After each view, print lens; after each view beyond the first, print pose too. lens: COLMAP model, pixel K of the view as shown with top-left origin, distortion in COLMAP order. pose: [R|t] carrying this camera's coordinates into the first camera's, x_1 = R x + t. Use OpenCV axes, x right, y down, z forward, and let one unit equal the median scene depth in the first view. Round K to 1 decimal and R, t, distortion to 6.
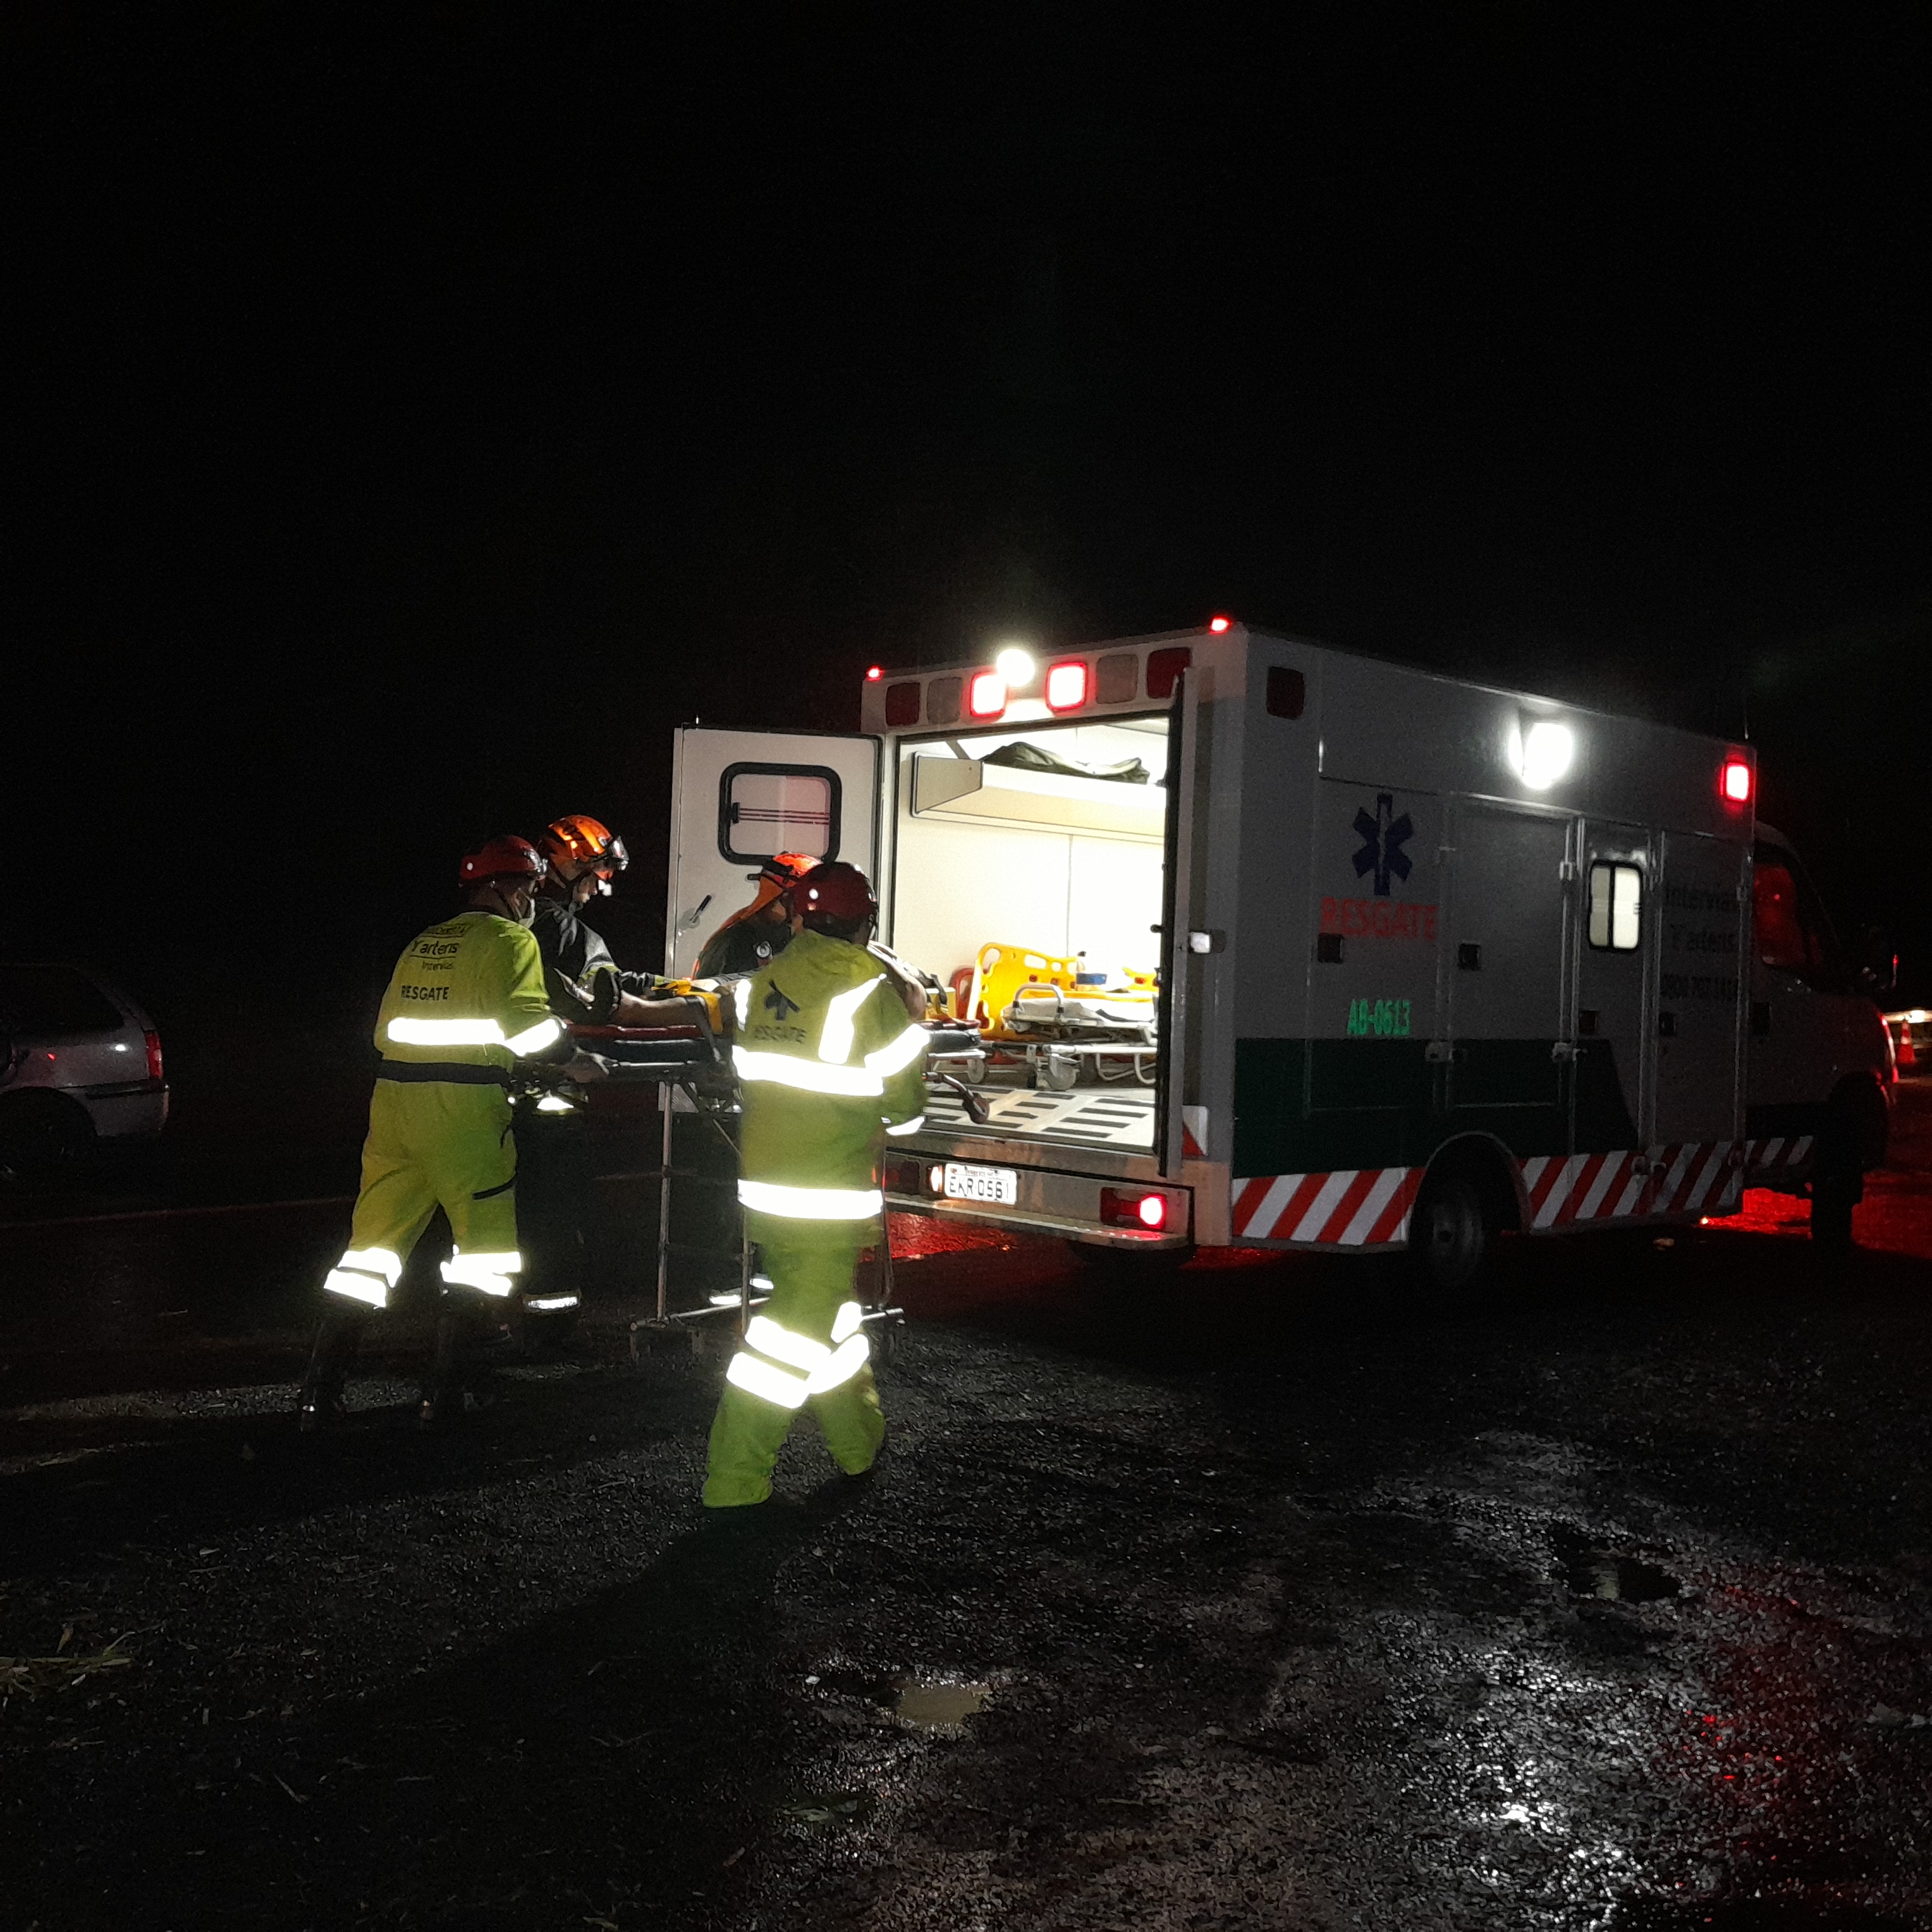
lens RADIAL K [[1996.1, 0, 966.0], [0, 1996.1, 966.0], [0, 0, 1]] dist [0.239968, -0.681588]
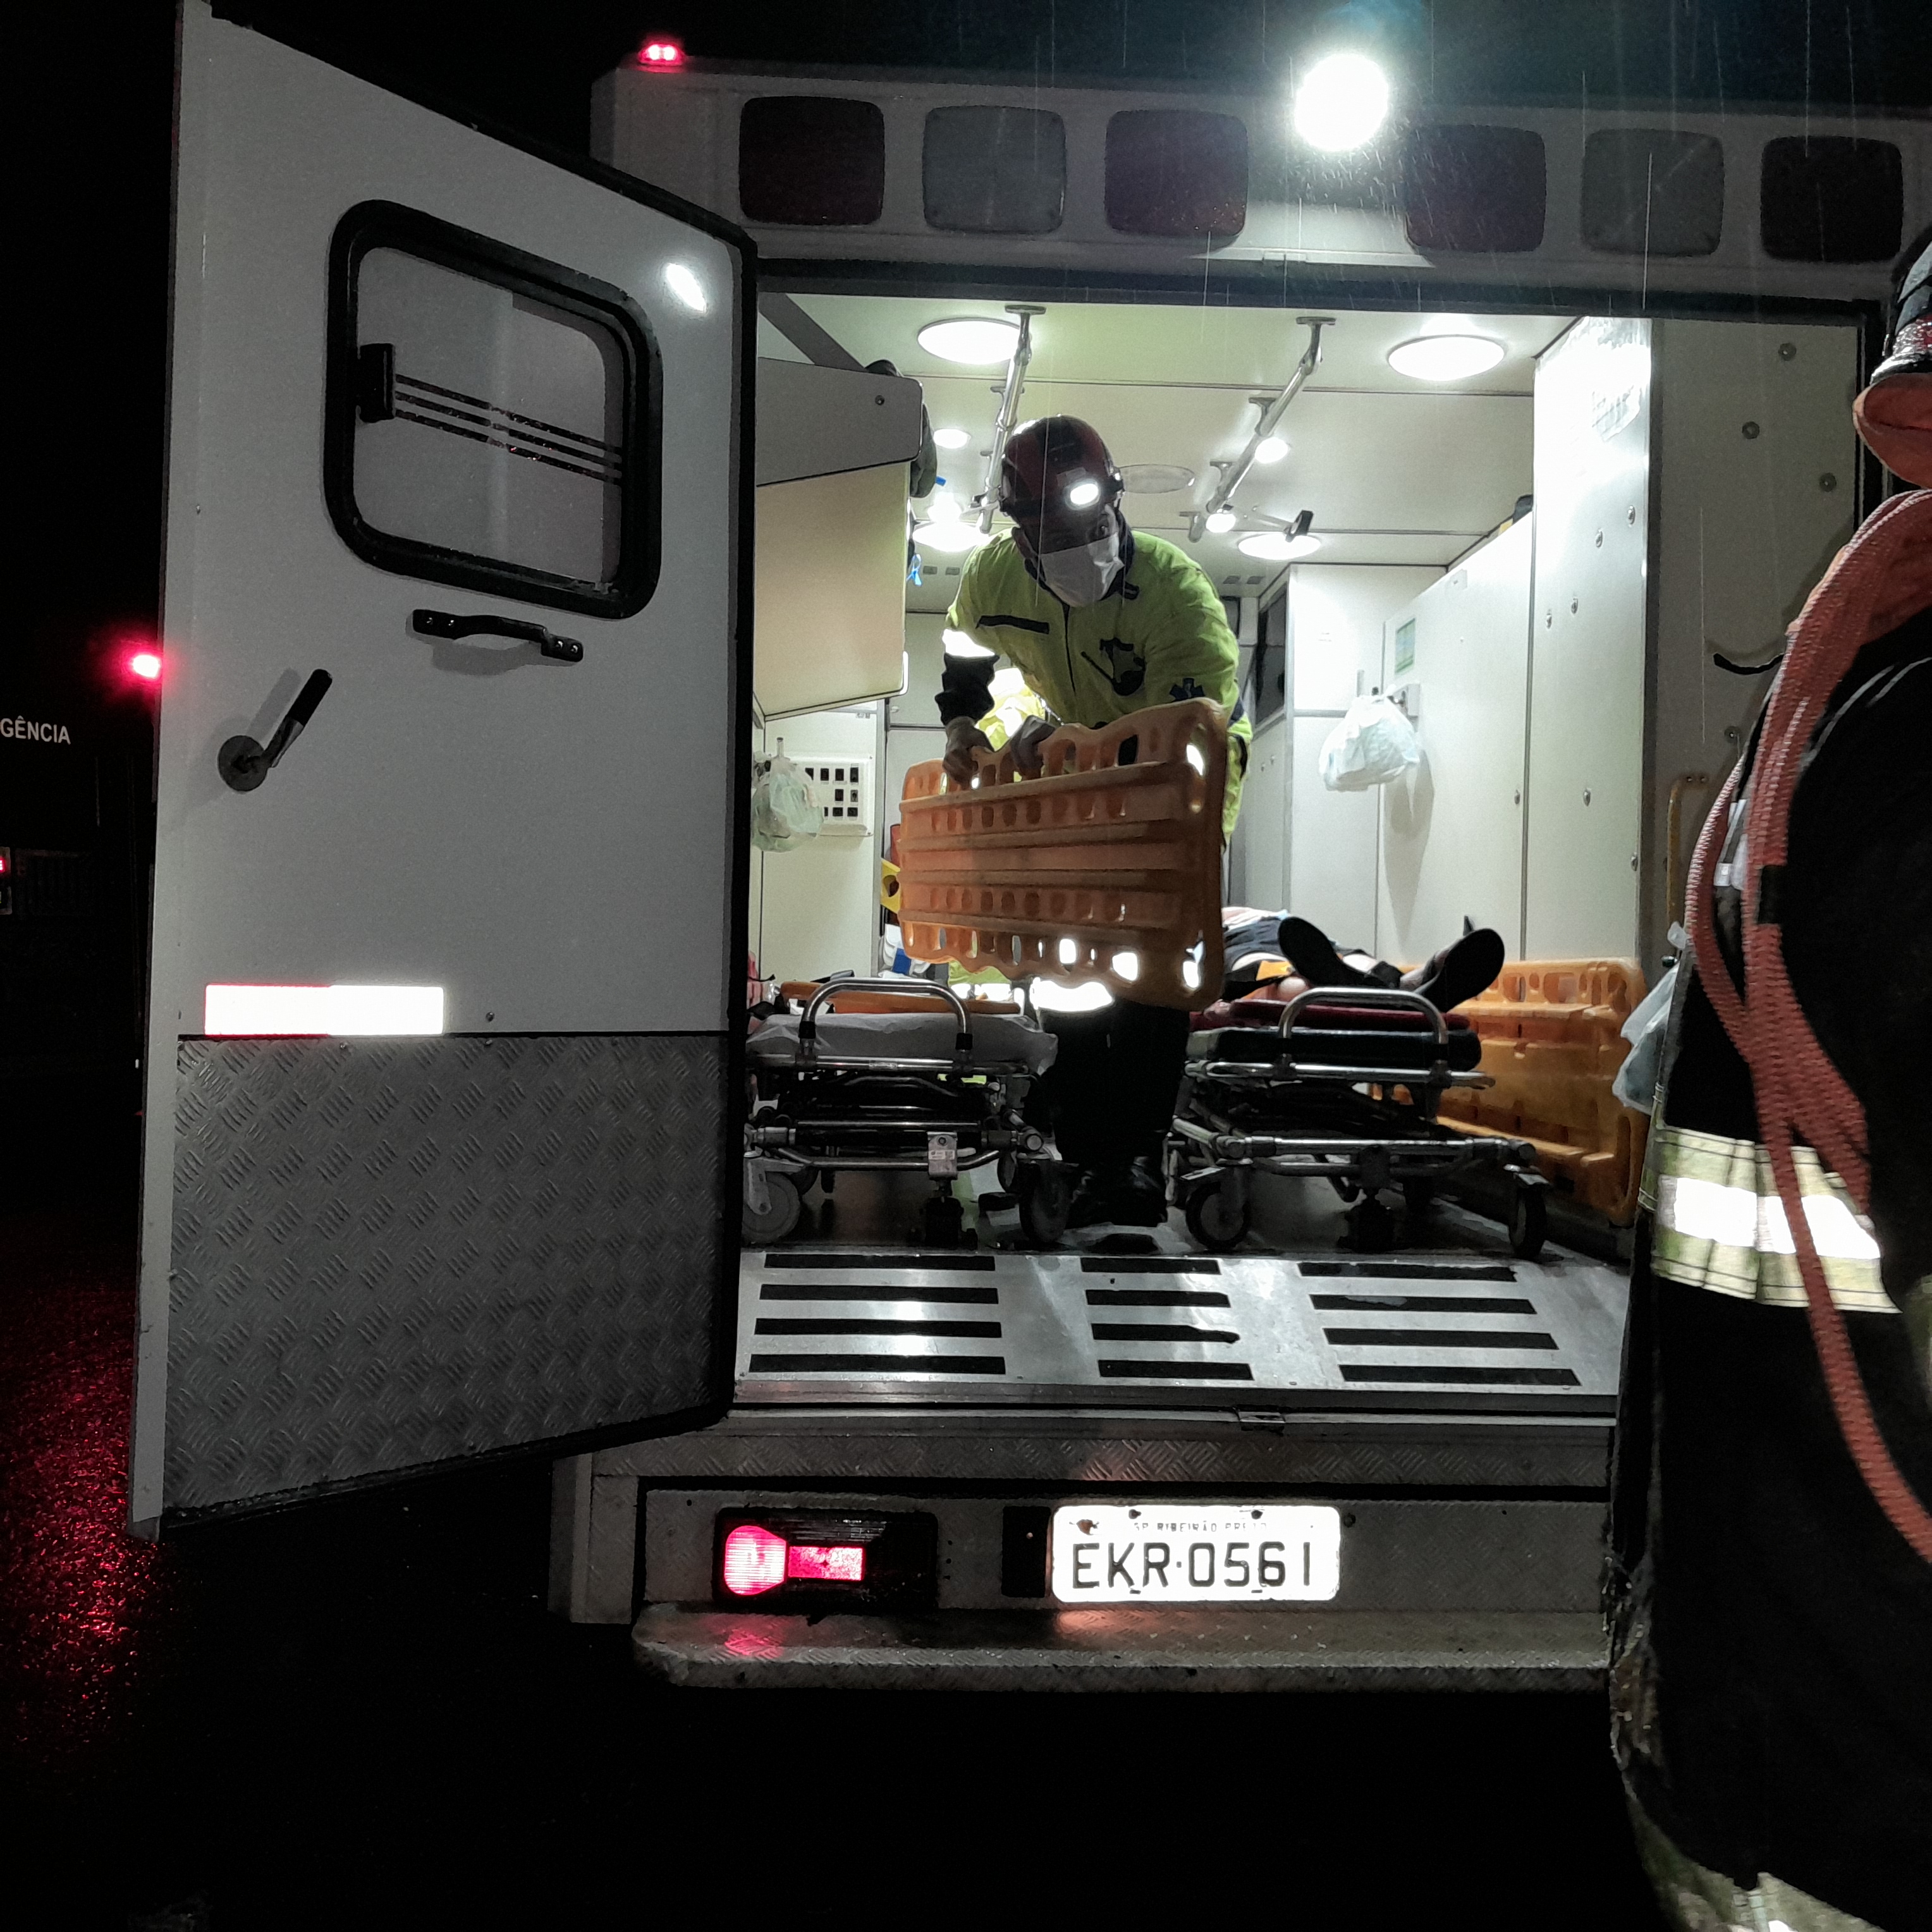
lens RADIAL K [[1996.1, 0, 966.0], [0, 1996.1, 966.0], [0, 0, 1]] dist [0.239968, -0.681588]
pose [[0.647961, -0.011578, 0.761585, -0.277367], [-0.007674, 0.999734, 0.021727, -0.002904], [-0.761635, -0.019922, 0.647700, 0.758335]]
